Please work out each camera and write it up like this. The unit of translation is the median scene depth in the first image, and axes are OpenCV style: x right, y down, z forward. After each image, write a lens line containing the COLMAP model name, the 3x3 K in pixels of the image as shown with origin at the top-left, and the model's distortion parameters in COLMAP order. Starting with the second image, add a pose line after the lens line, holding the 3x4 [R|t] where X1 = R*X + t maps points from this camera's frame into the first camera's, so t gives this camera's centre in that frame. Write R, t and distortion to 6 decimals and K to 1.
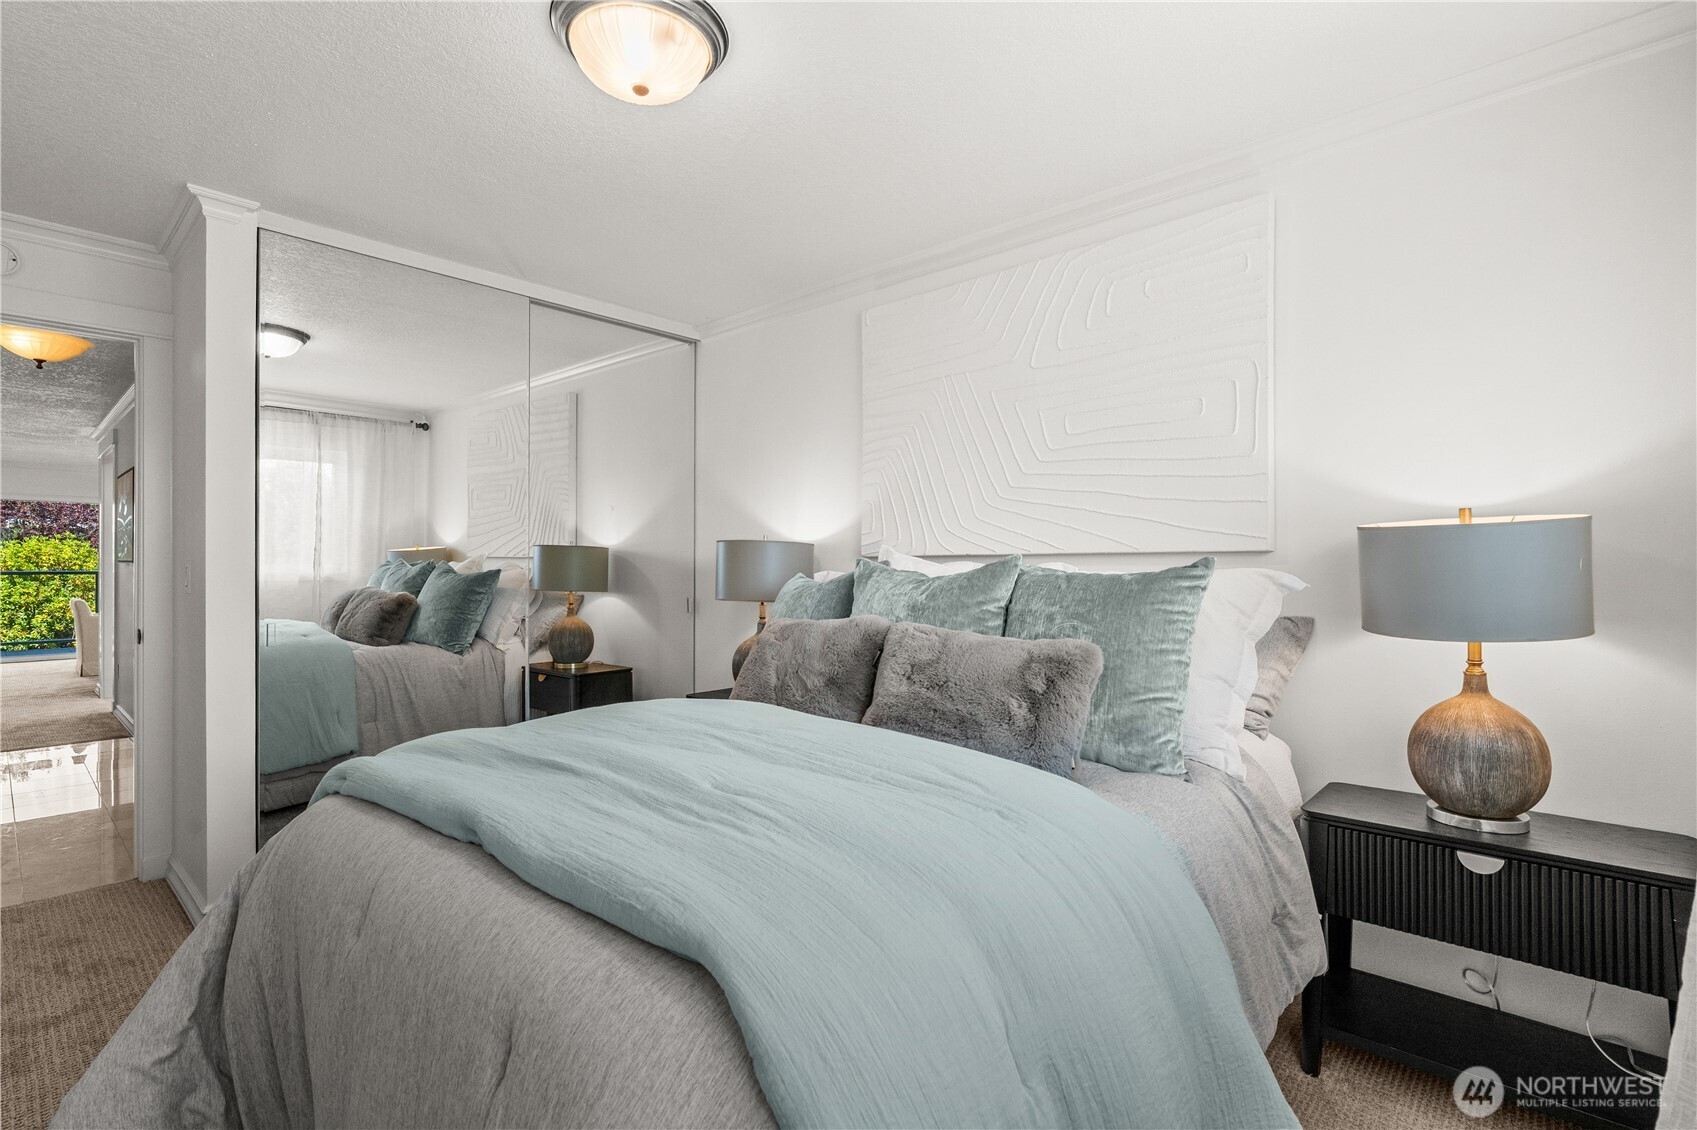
lens RADIAL K [[791.2, 0, 819.8], [0, 791.2, 571.4], [0, 0, 1]] dist [-0.013029, 0.005909]
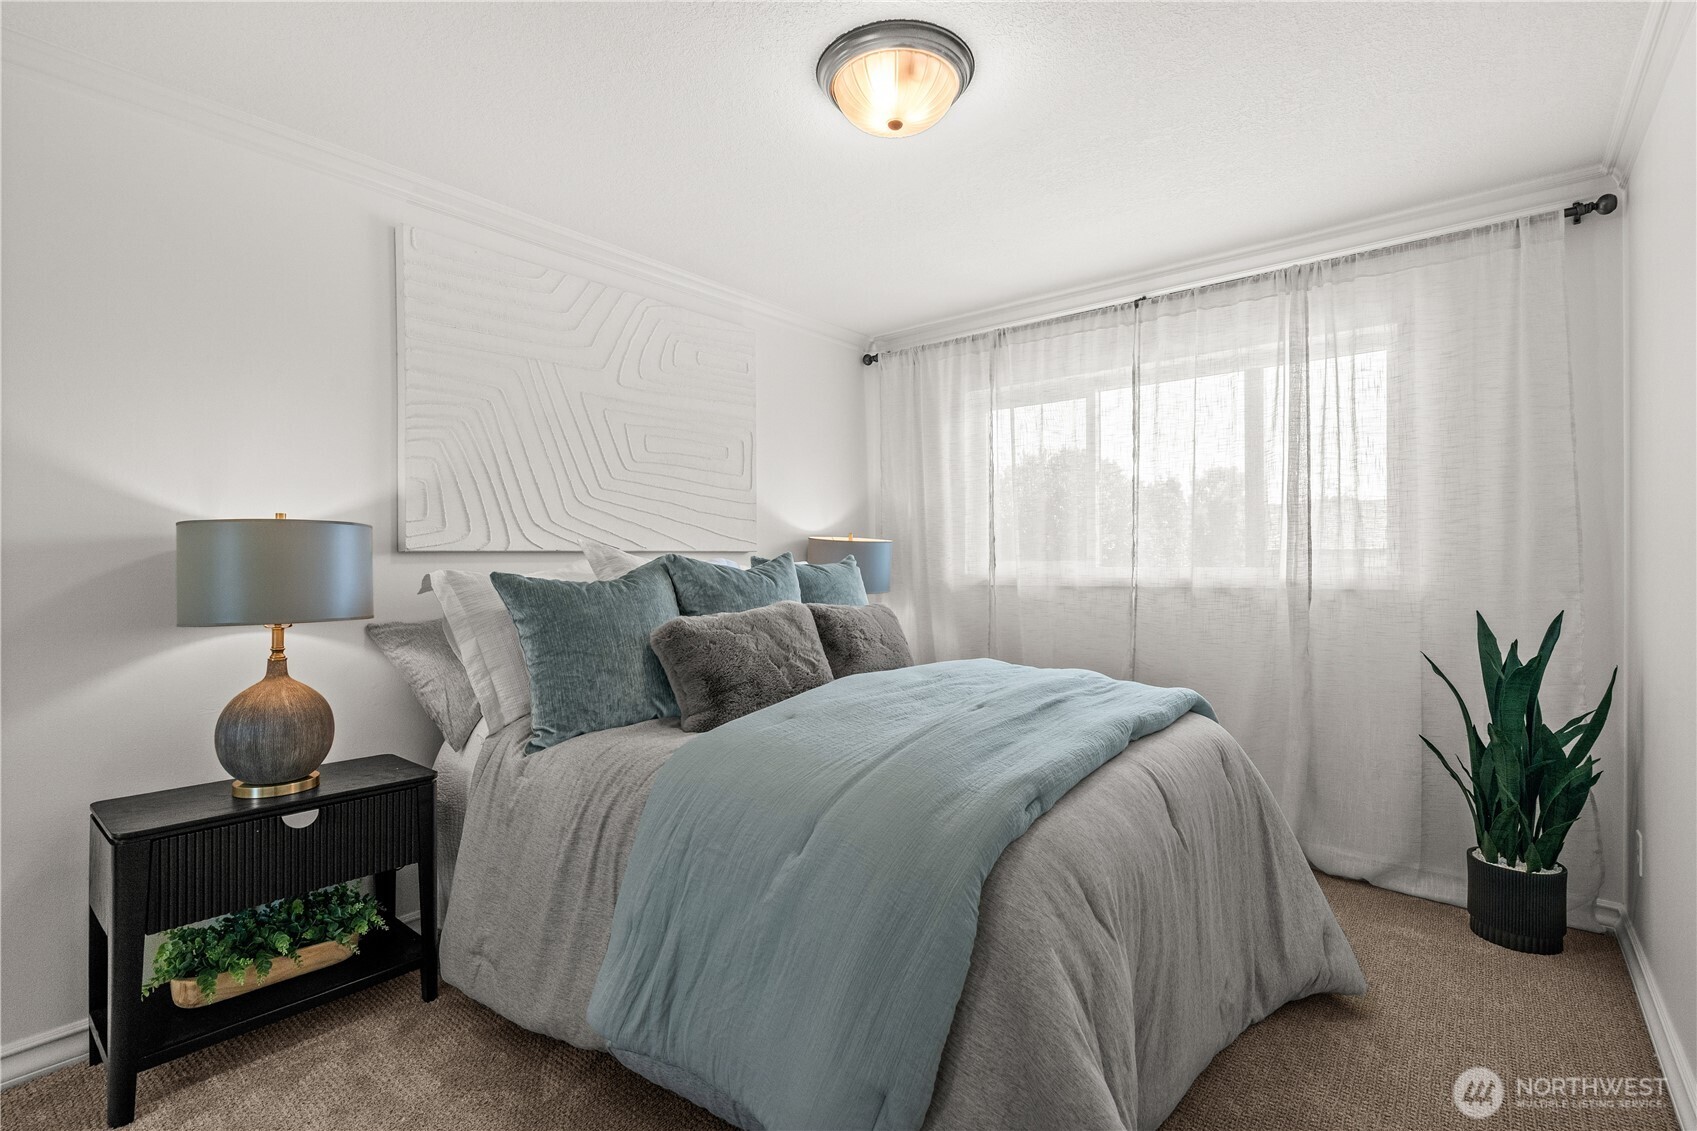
lens RADIAL K [[791.2, 0, 808.4], [0, 791.2, 570.2], [0, 0, 1]] dist [-0.013029, 0.005909]
pose [[-0.047454, 0.005159, 0.998860, -0.350304], [-0.004434, 0.999976, -0.005376, 0.002823], [-0.998864, -0.004684, -0.047430, 0.282657]]
